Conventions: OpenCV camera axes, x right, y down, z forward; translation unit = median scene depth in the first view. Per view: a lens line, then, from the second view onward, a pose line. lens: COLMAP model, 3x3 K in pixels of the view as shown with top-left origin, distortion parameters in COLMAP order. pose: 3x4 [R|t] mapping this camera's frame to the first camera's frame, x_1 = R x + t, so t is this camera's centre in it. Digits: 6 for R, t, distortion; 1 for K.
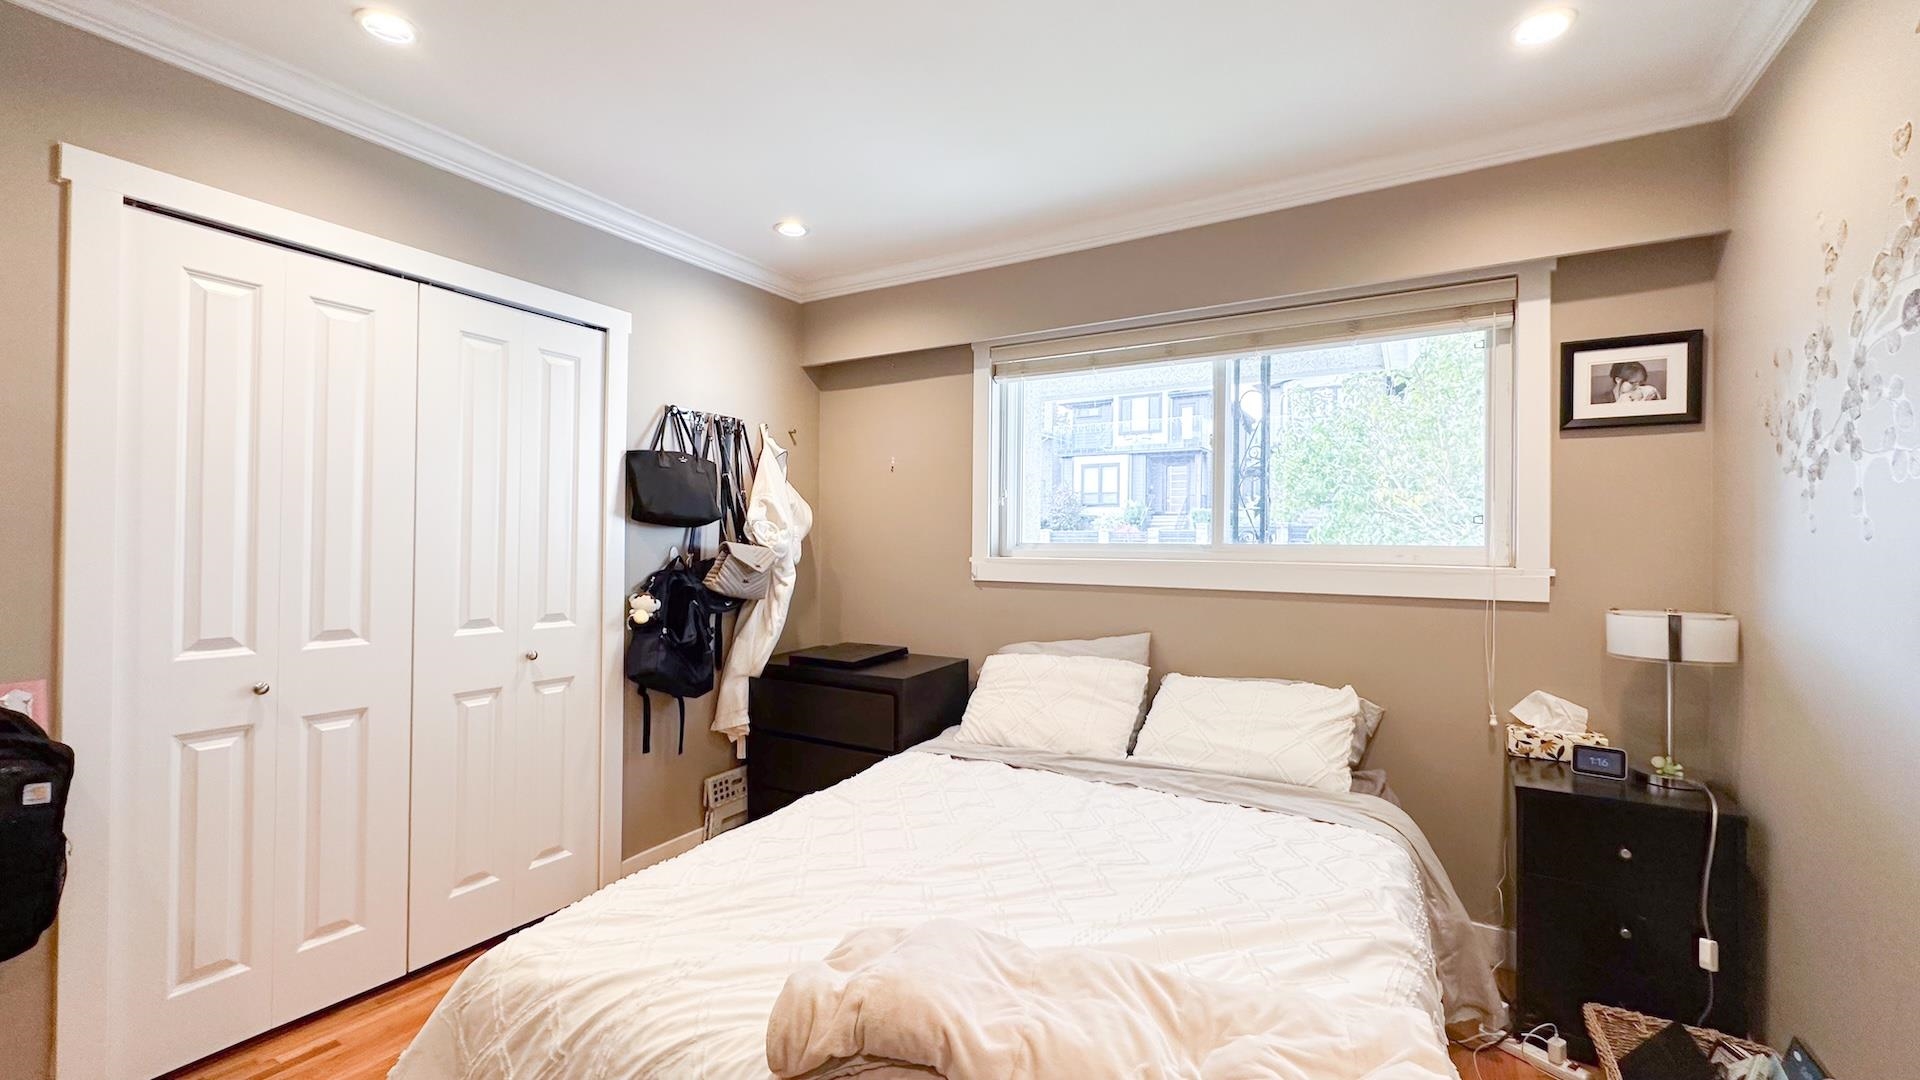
lens RADIAL K [[776.1, 0, 958.8], [0, 776.1, 541.6], [0, 0, 1]] dist [-0.003051, 0.000147]
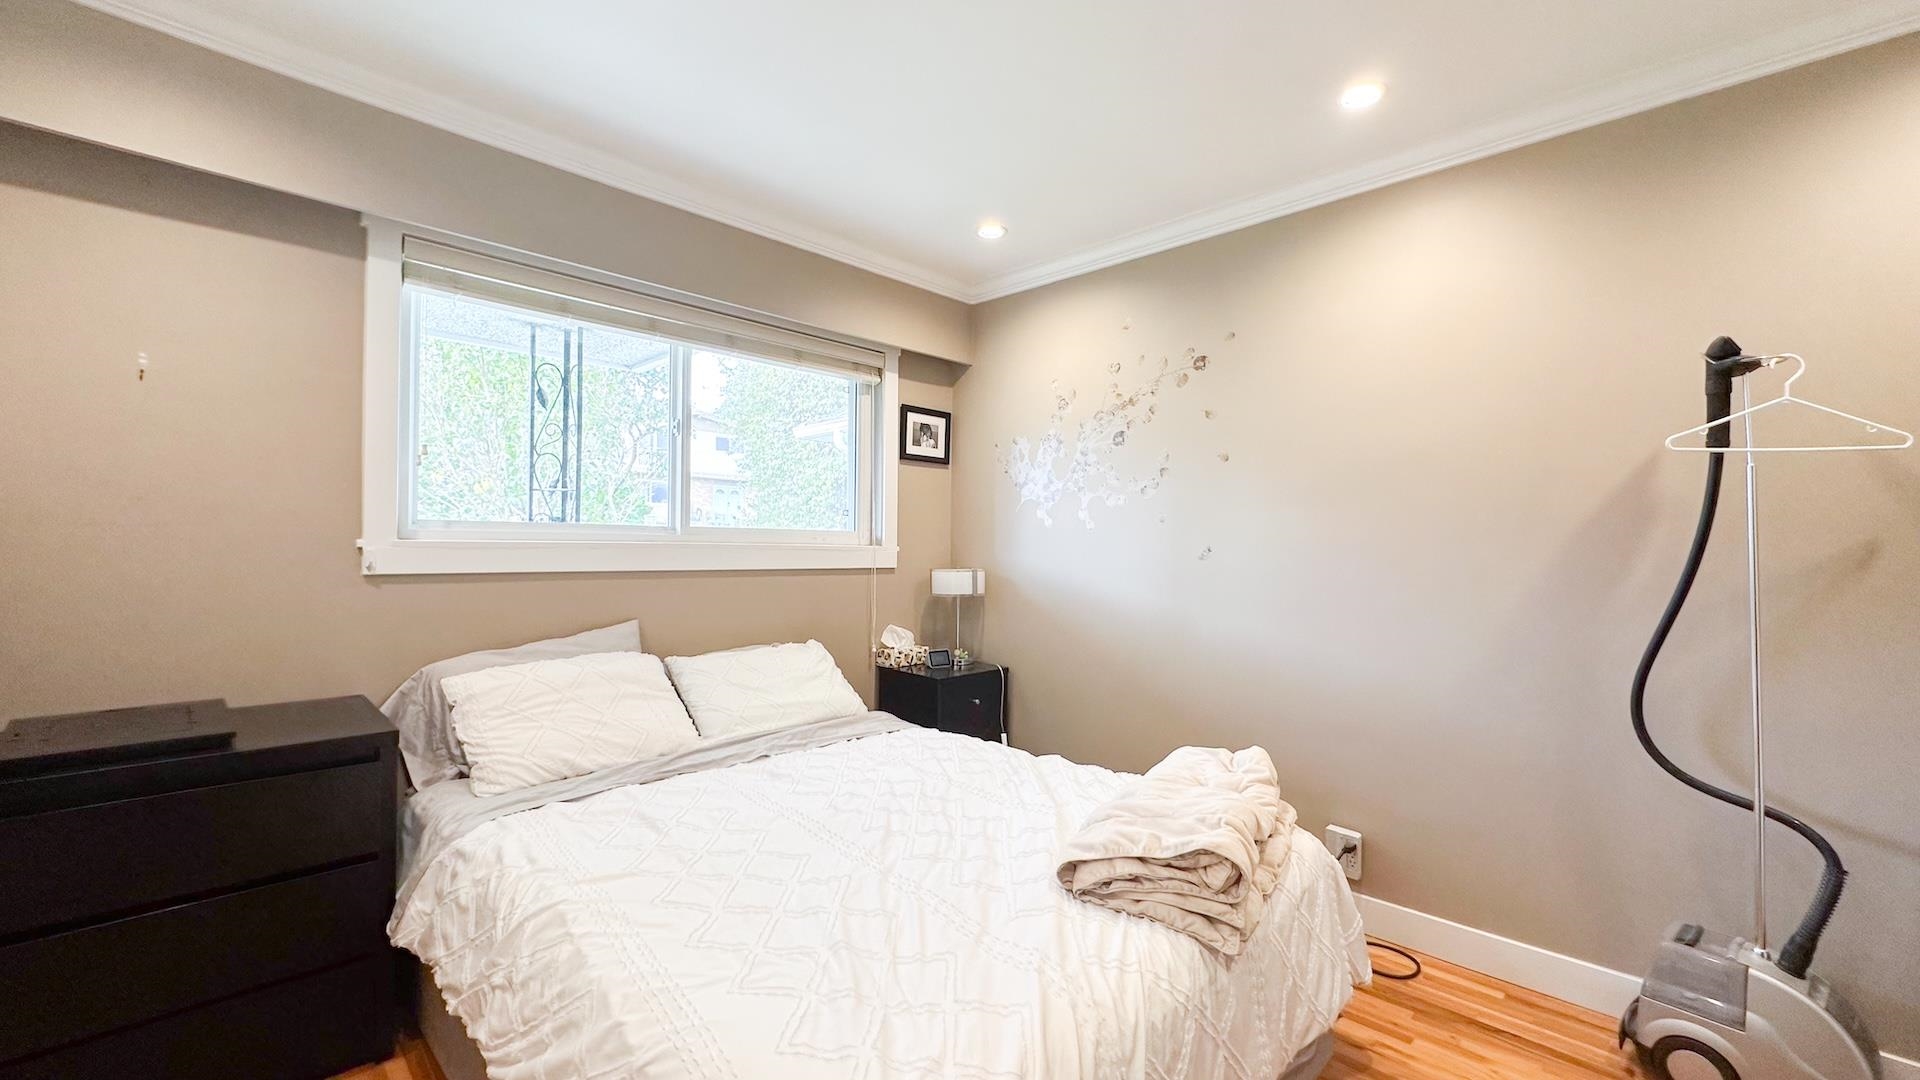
lens RADIAL K [[783.0, 0, 958.7], [0, 783.0, 542.8], [0, 0, 1]] dist [-0.003095, -0.000315]
pose [[0.222133, -0.003605, 0.975010, -0.747975], [-0.014783, 0.999866, 0.007065, 0.015136], [-0.974904, -0.015983, 0.222050, 0.516954]]
